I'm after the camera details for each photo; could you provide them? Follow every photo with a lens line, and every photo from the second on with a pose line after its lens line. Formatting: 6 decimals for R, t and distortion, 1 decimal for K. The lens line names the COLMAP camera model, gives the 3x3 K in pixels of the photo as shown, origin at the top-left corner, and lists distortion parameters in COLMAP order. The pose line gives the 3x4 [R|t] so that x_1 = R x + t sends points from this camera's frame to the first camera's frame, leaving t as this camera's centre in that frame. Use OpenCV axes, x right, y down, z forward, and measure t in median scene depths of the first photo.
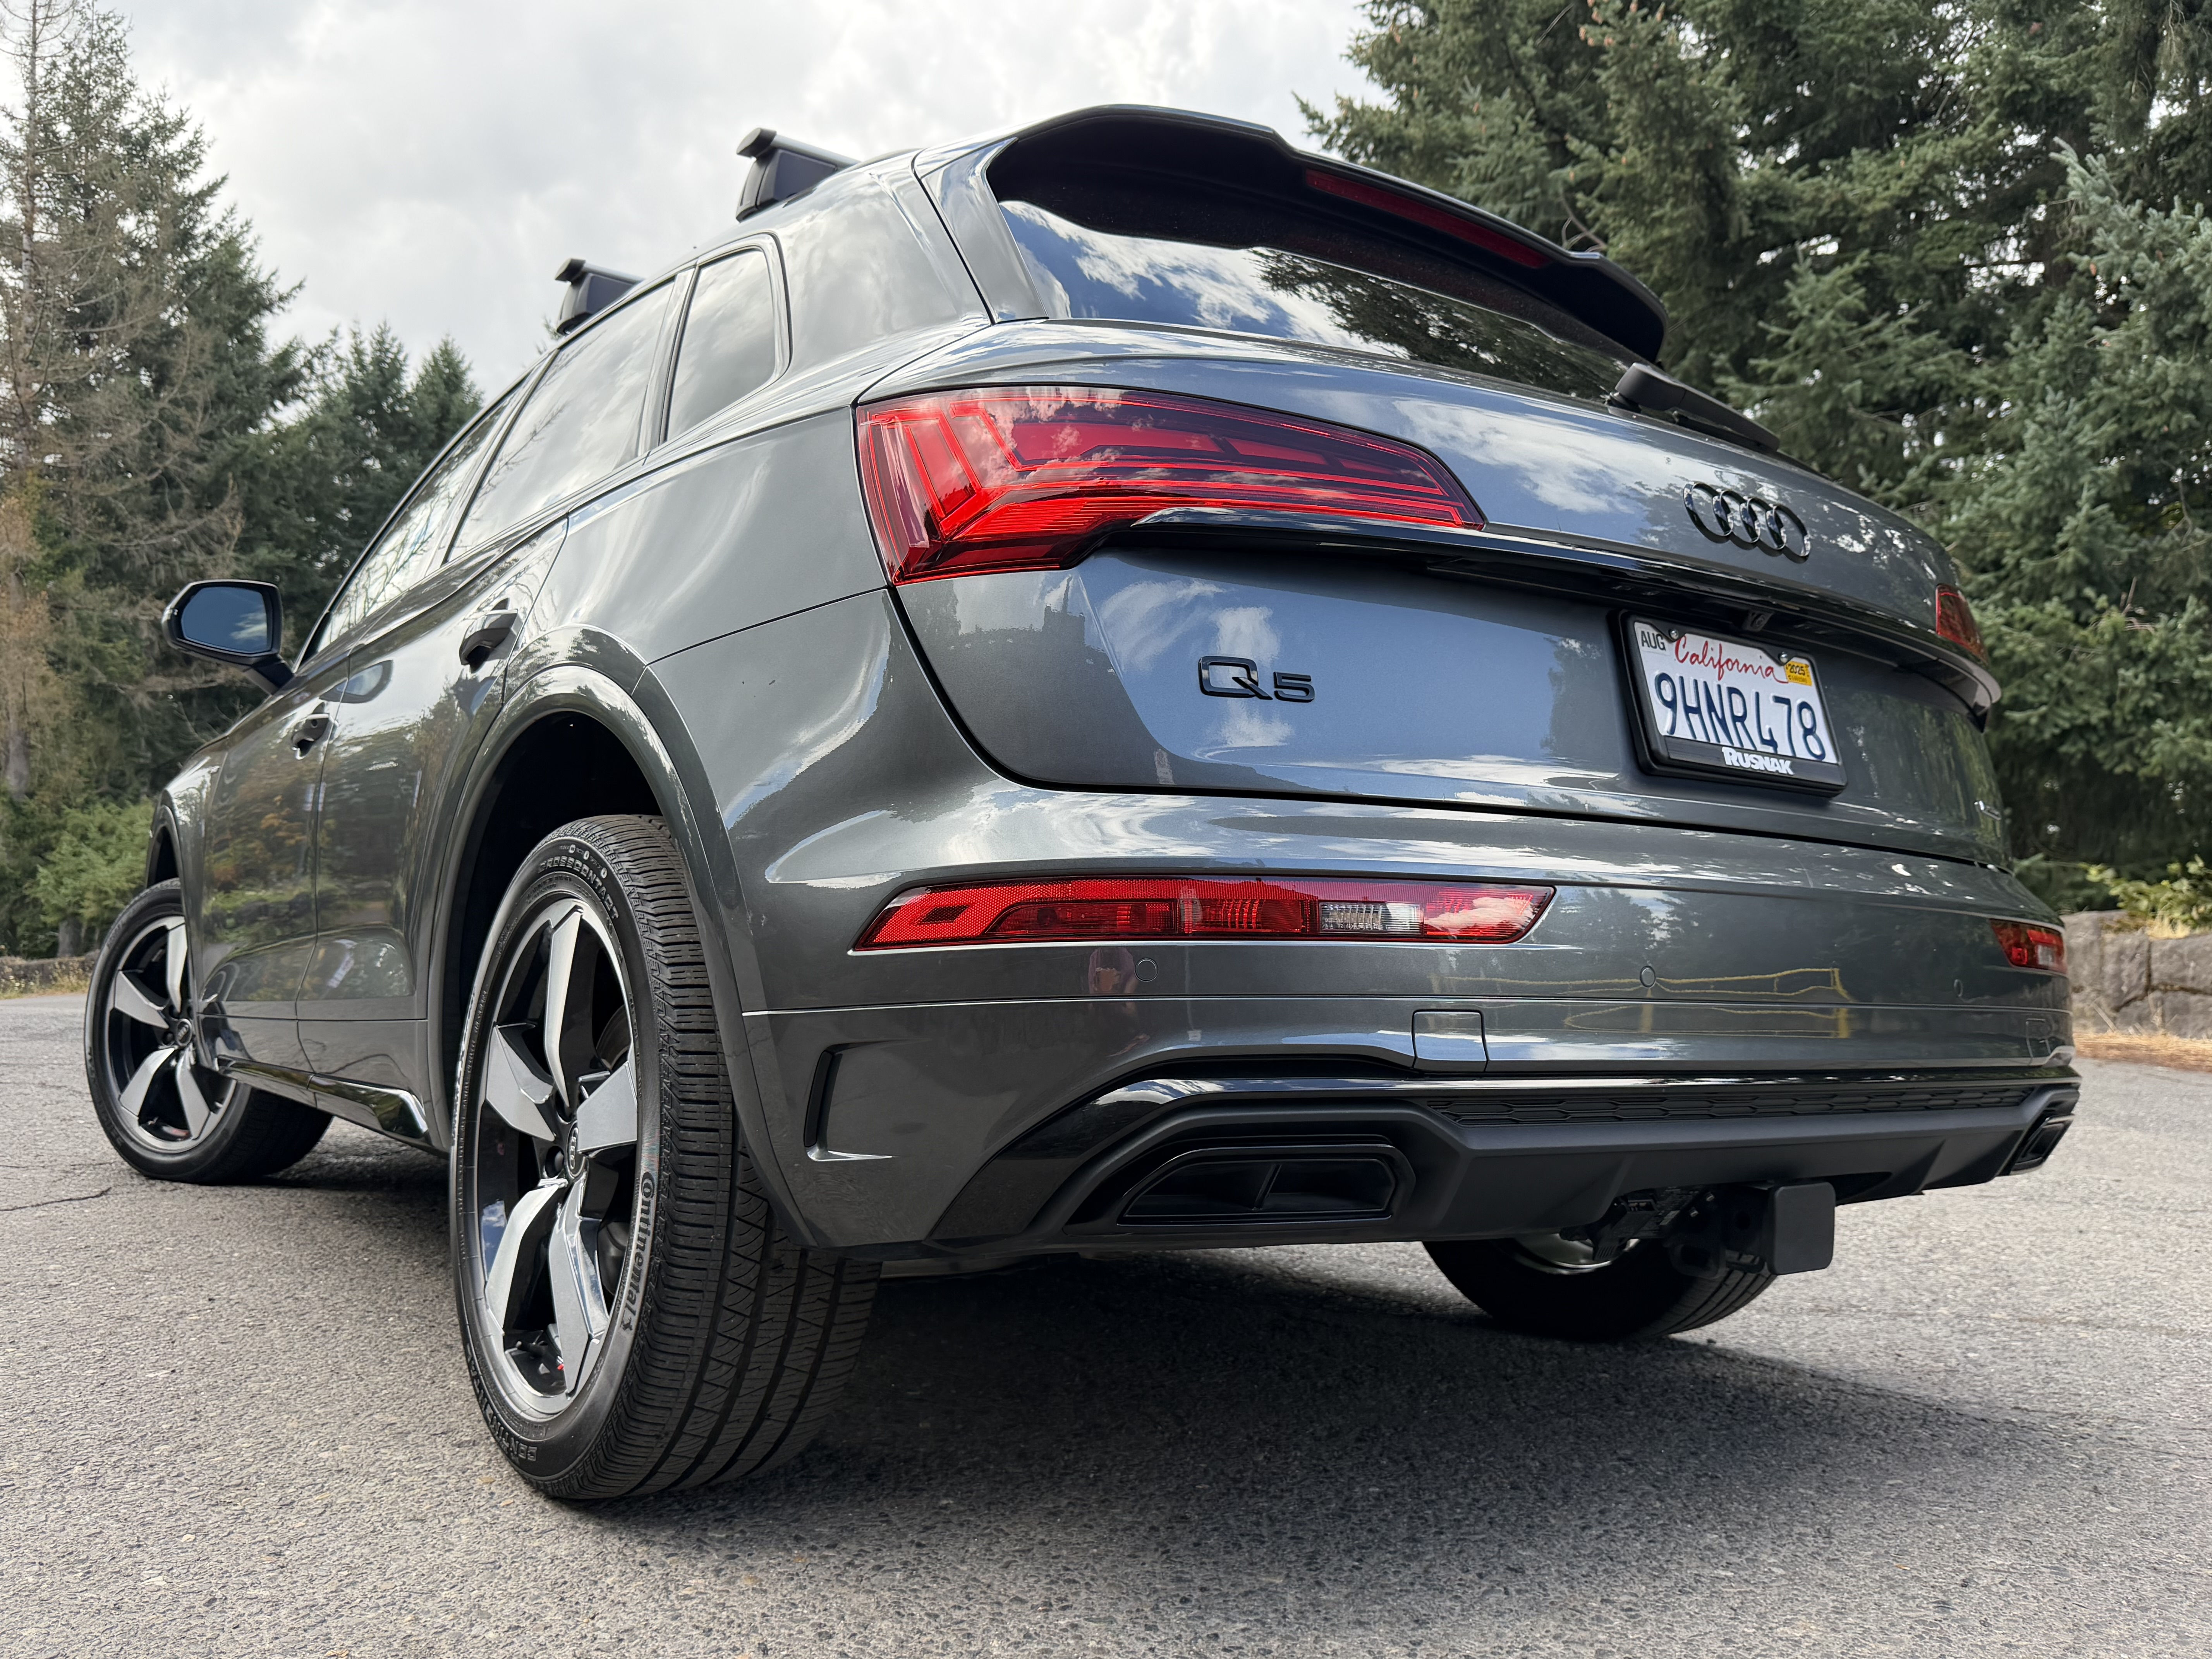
lens RADIAL K [[1776.8, 0, 1114.0], [0, 1776.8, 836.3], [0, 0, 1]] dist [0.080607, -0.156364]
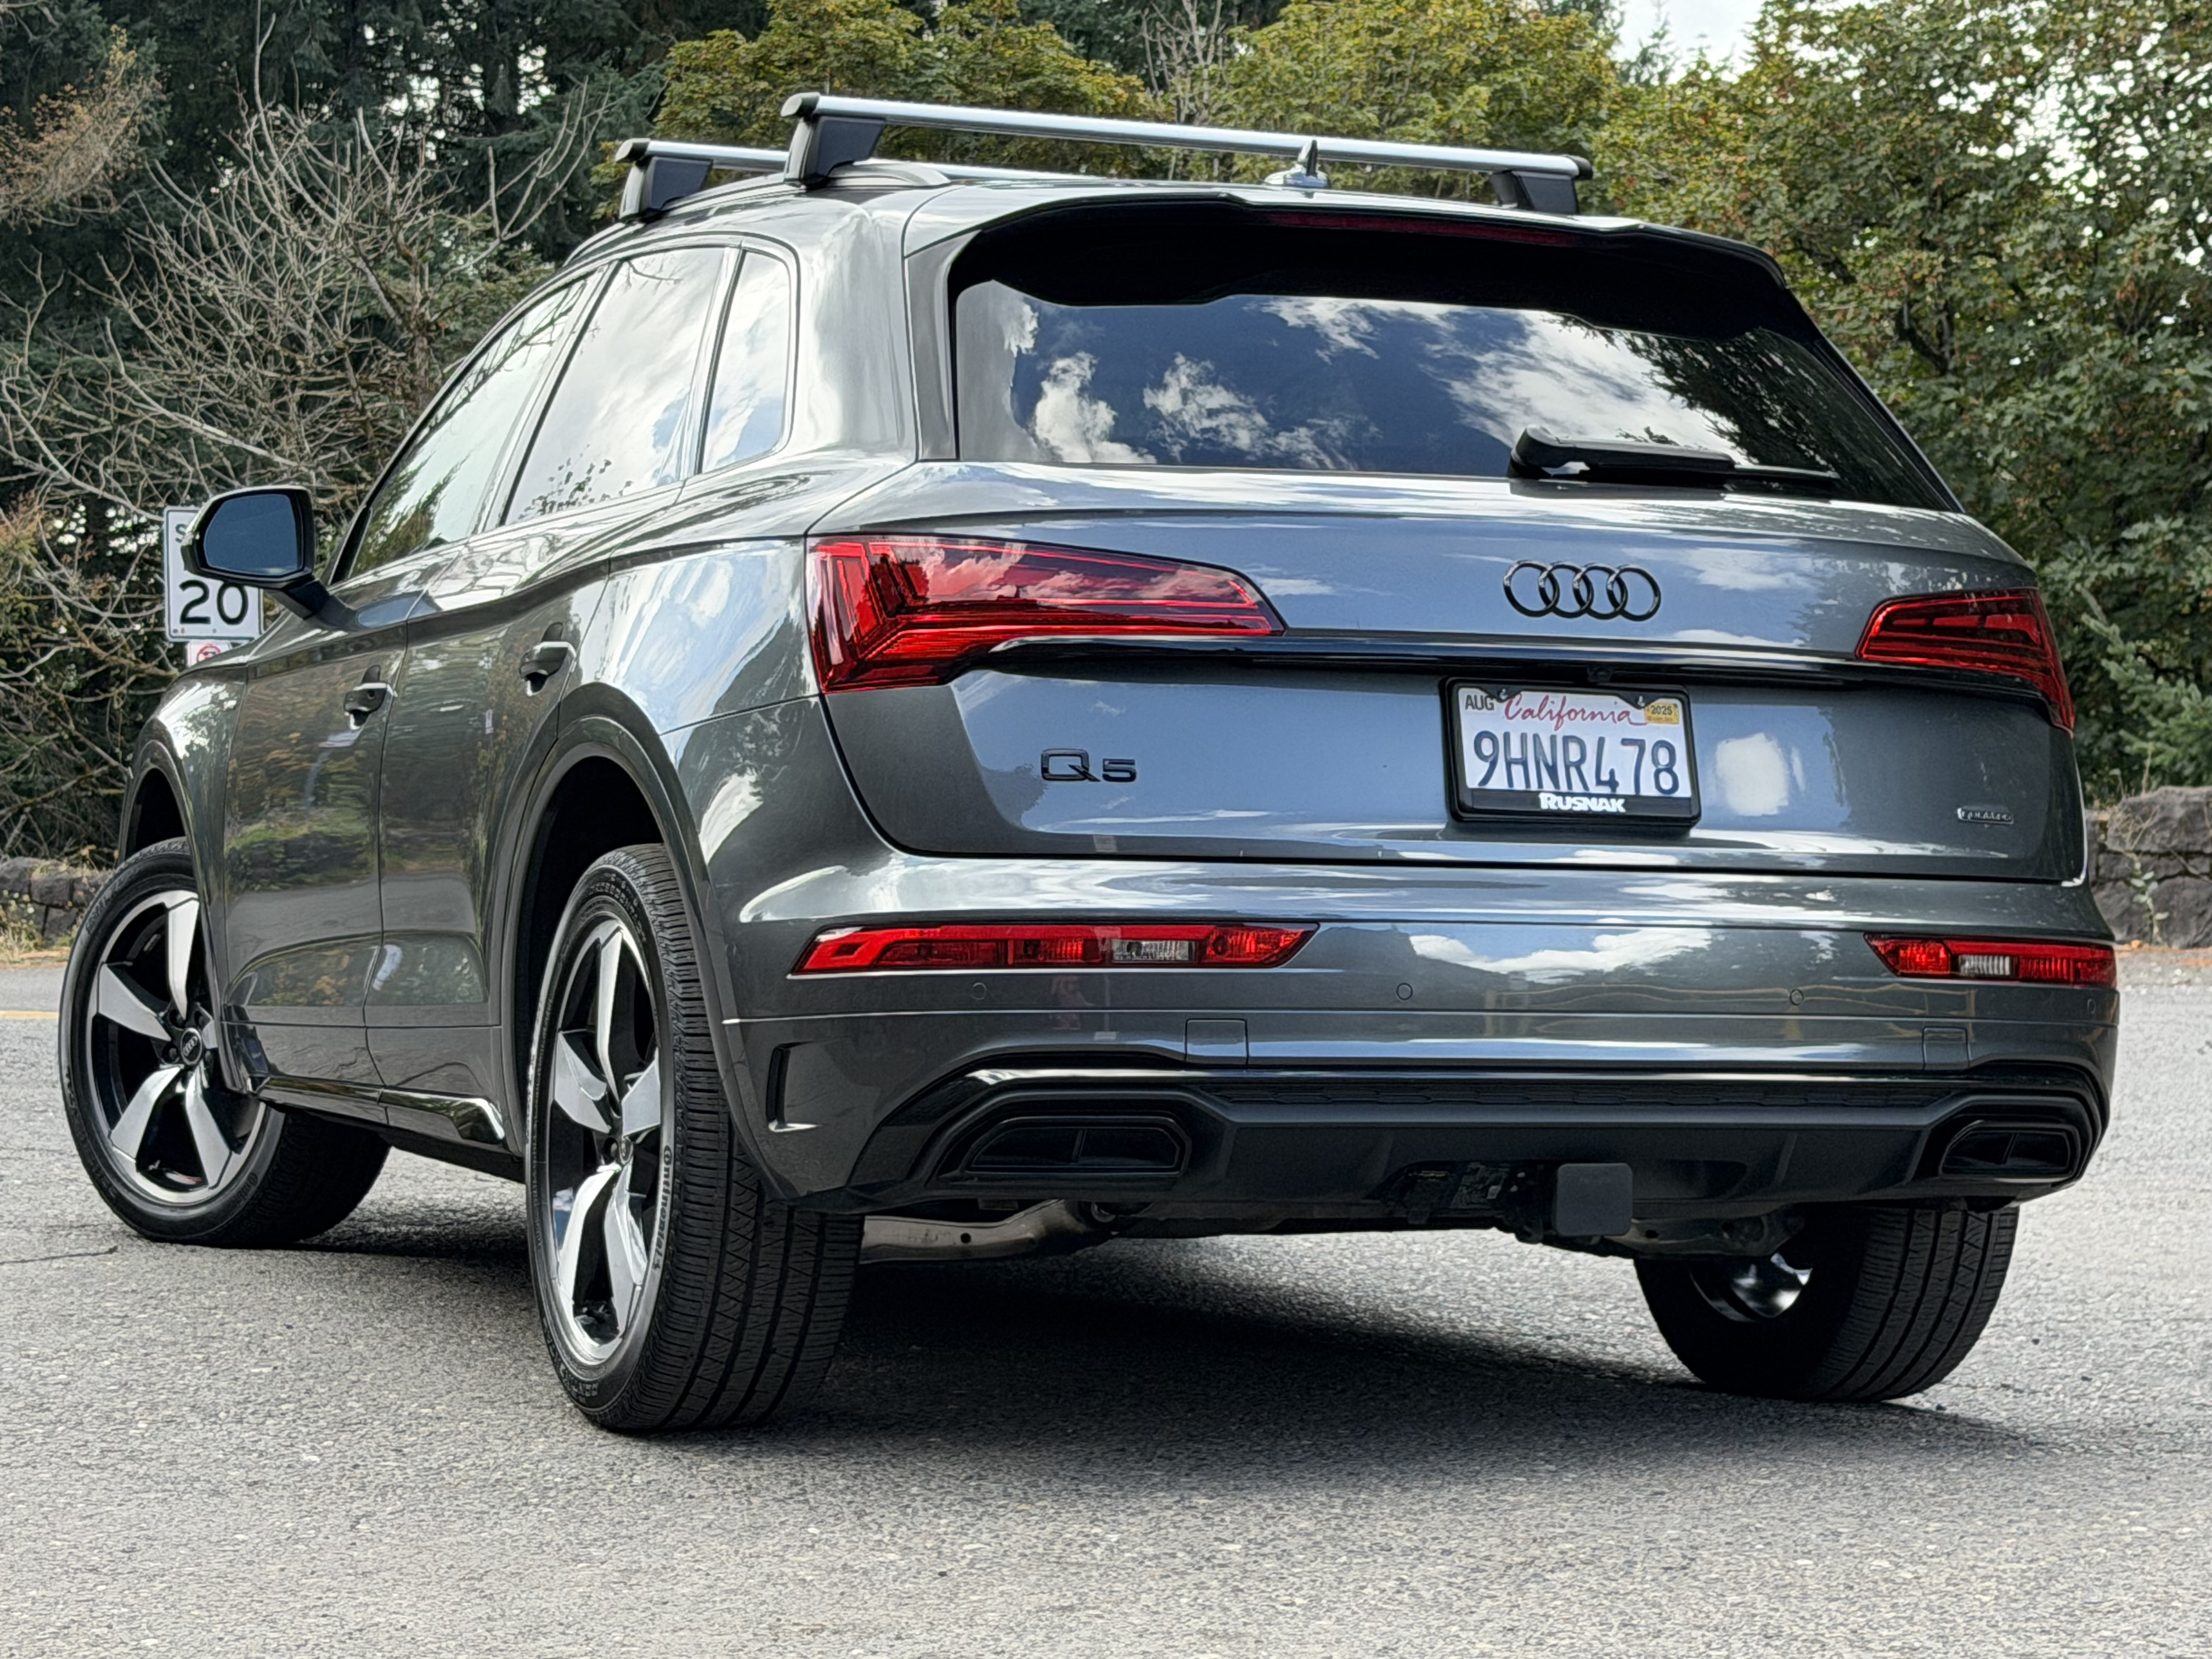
lens RADIAL K [[4936.5, 0, 1106.0], [0, 4936.5, 829.5], [0, 0, 1]] dist [-0.663976, 12.686391]
pose [[0.971282, -0.008739, -0.237772, 0.755799], [0.022696, 0.998171, 0.056027, -0.193950], [0.236848, -0.059815, 0.969704, -1.983581]]
